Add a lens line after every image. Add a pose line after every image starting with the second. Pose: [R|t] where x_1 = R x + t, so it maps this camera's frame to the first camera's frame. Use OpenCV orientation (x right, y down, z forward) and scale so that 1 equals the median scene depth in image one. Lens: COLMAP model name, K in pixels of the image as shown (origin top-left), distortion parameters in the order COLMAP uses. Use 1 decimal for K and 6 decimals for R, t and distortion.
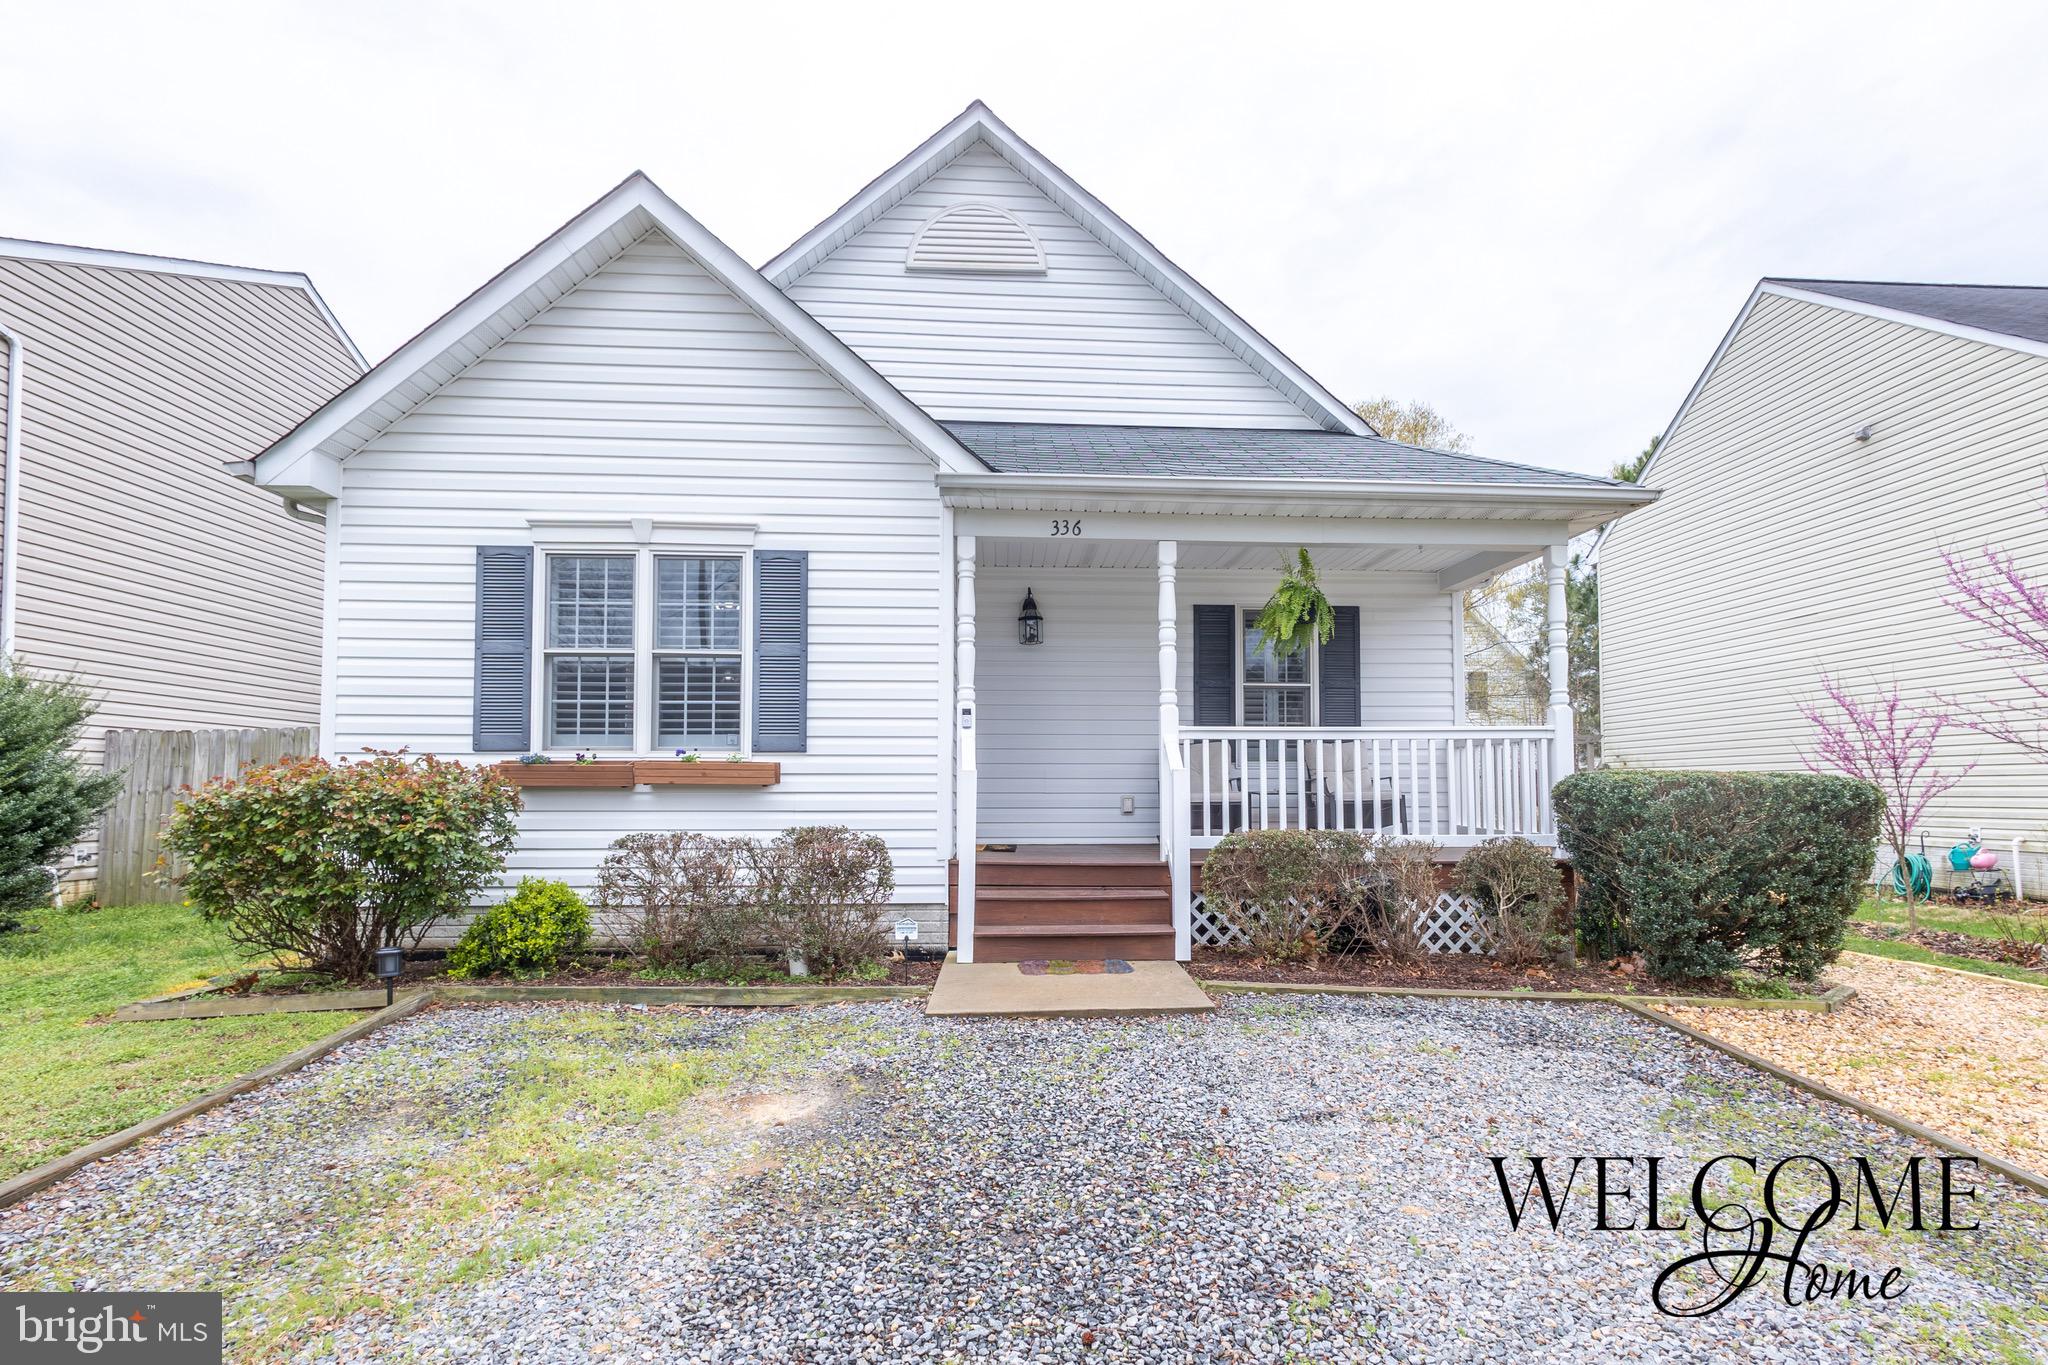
lens RADIAL K [[946.4, 0, 1023.5], [0, 946.4, 676.6], [0, 0, 1]] dist [0.019139, -0.008221]
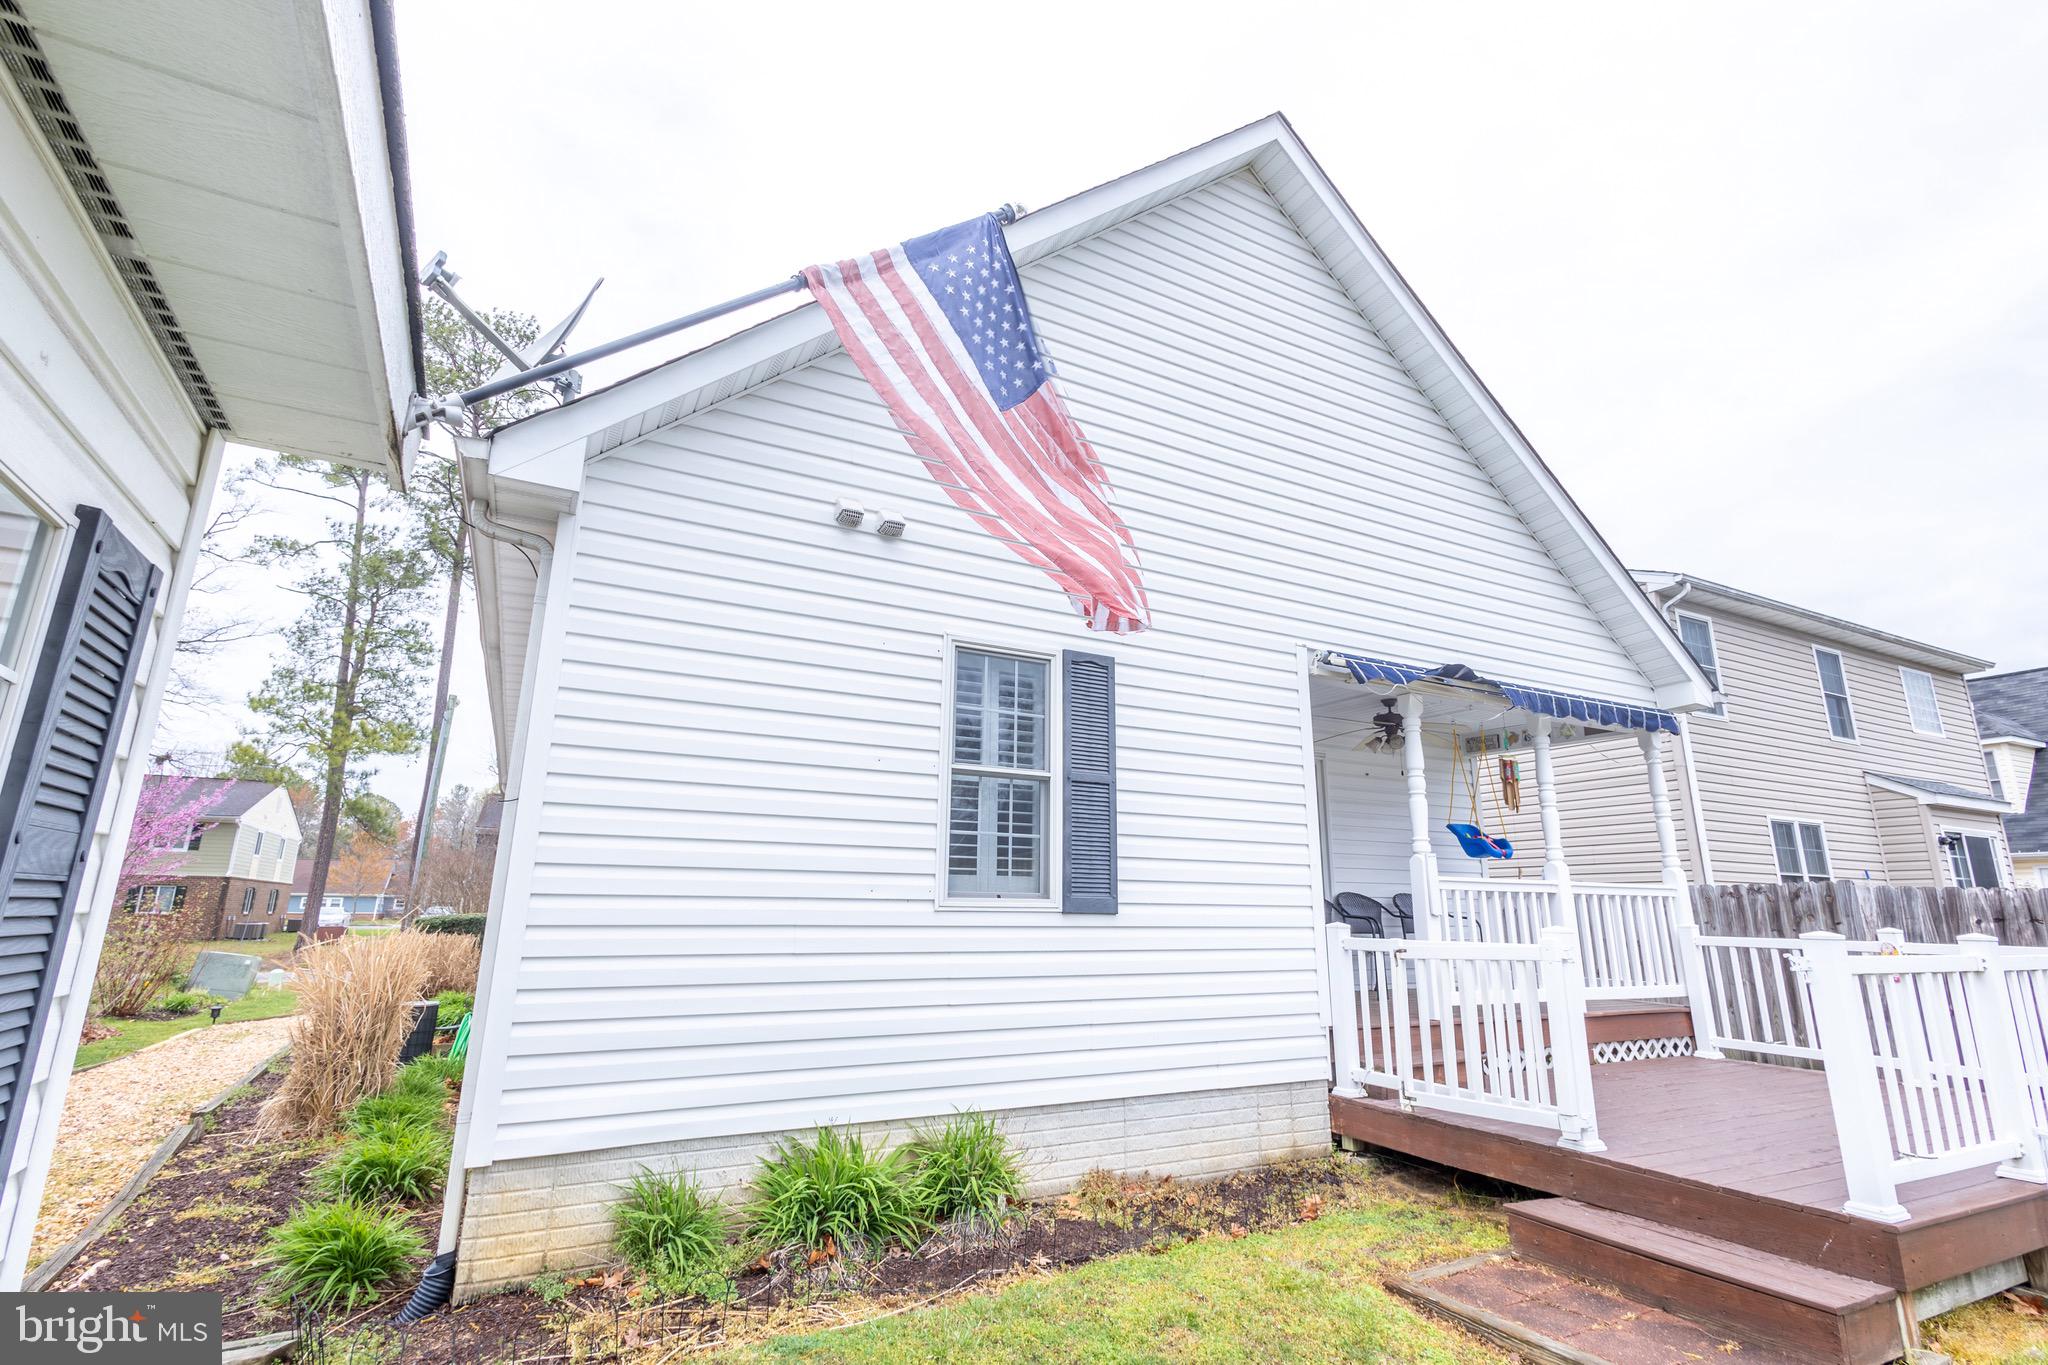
lens RADIAL K [[946.4, 0, 1023.5], [0, 946.4, 676.6], [0, 0, 1]] dist [0.019139, -0.008221]
pose [[0.908416, 0.104791, 0.404720, -0.651884], [-0.051379, 0.988721, -0.140679, 0.006846], [-0.414897, 0.107001, 0.903555, 0.258754]]
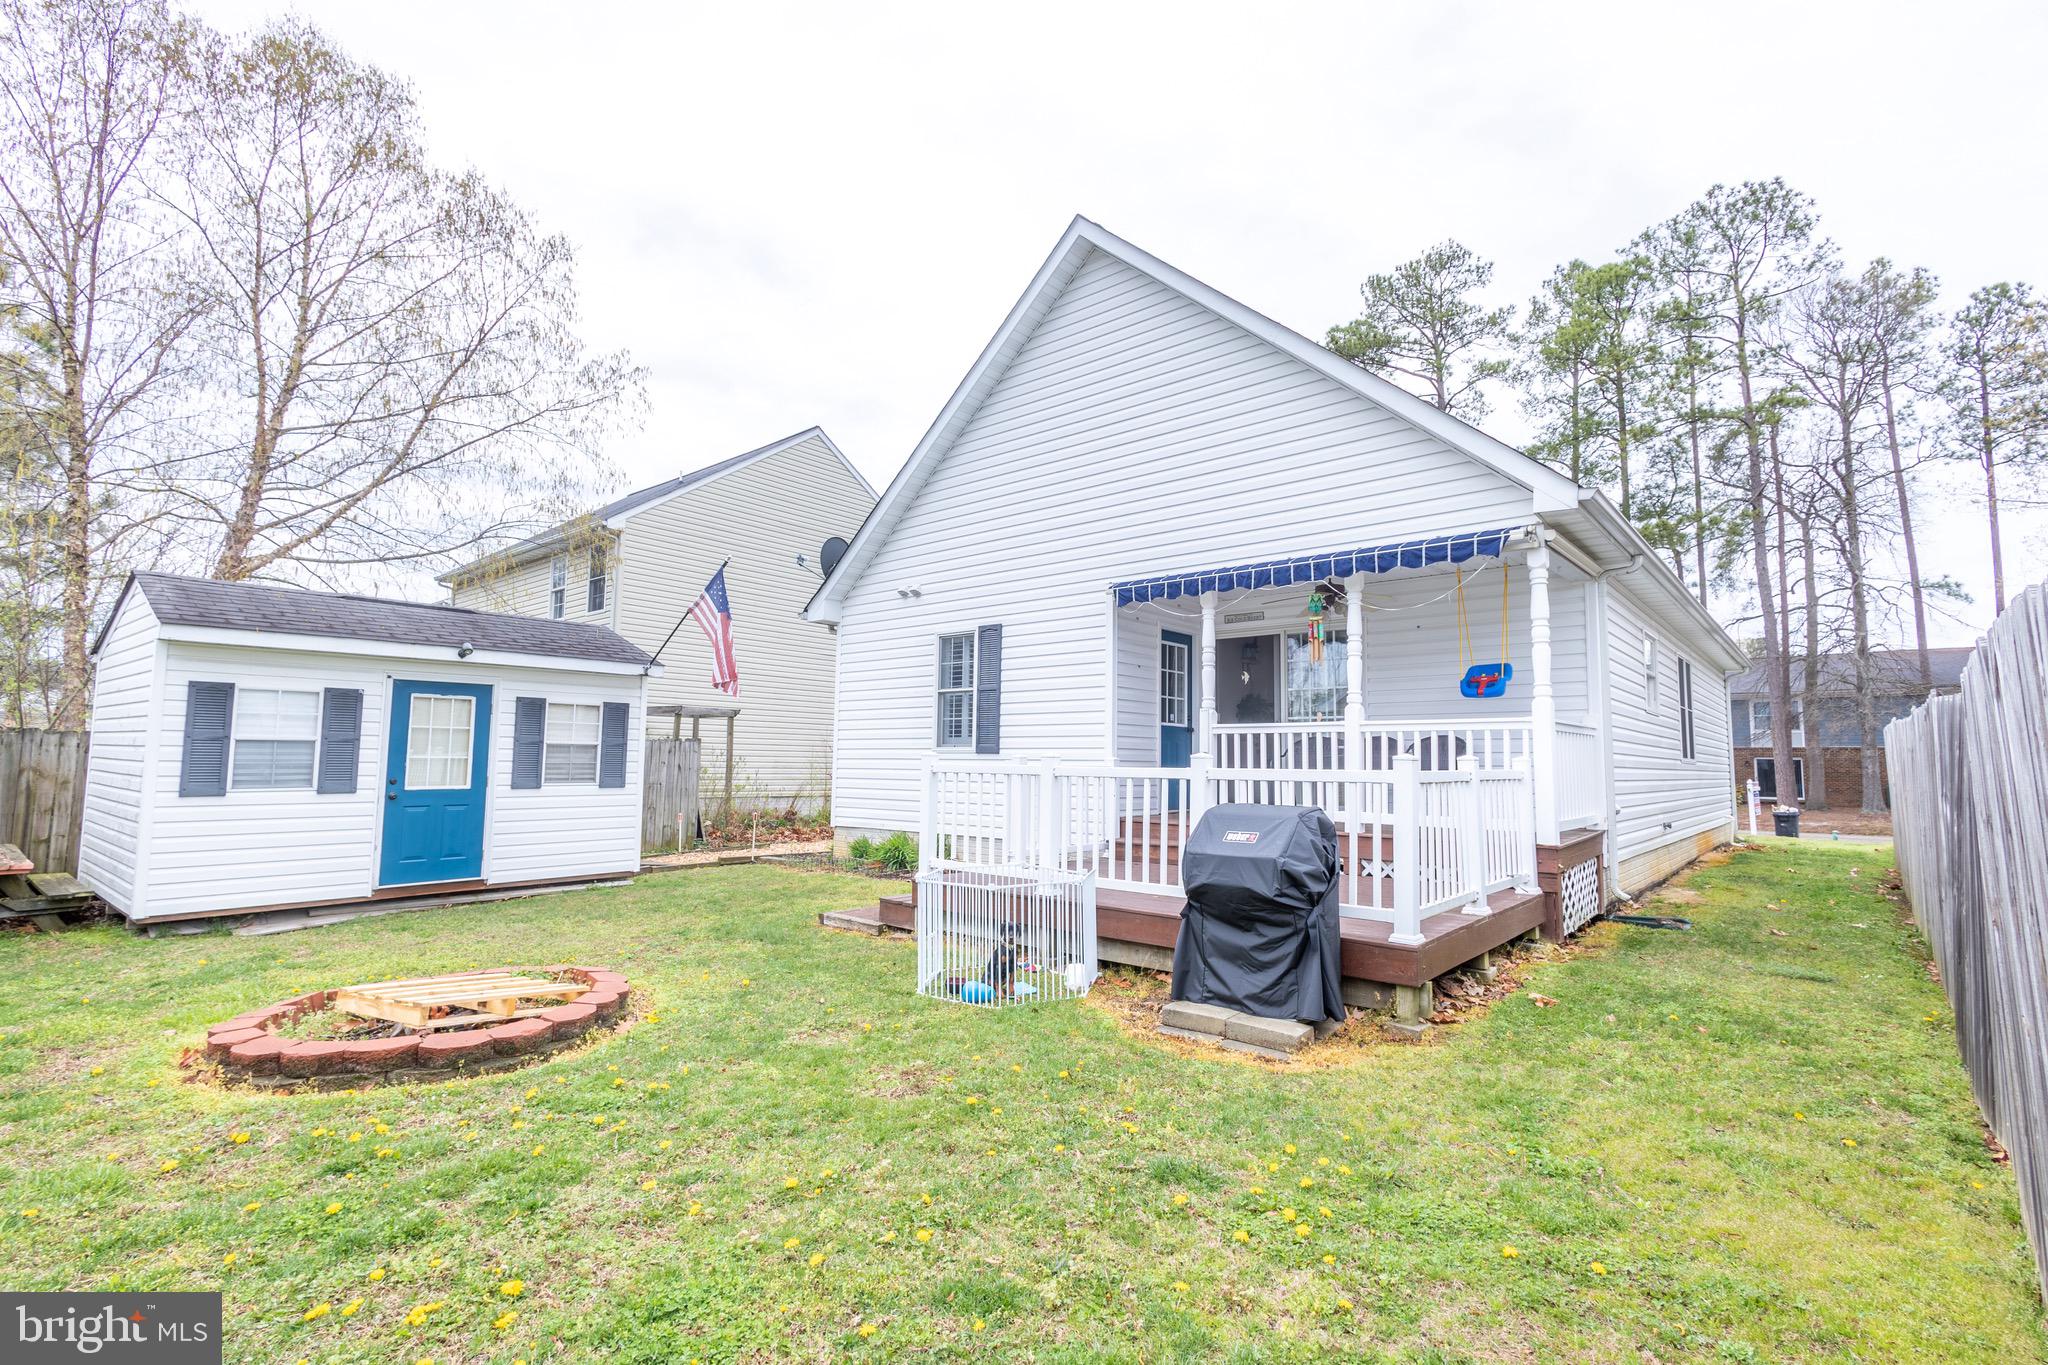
lens RADIAL K [[946.4, 0, 1023.5], [0, 946.4, 676.6], [0, 0, 1]] dist [0.019139, -0.008221]
pose [[0.709978, -0.060025, -0.701661, 0.962282], [0.067402, 0.997579, -0.017138, -0.012281], [0.700991, -0.035126, 0.712305, -0.156776]]
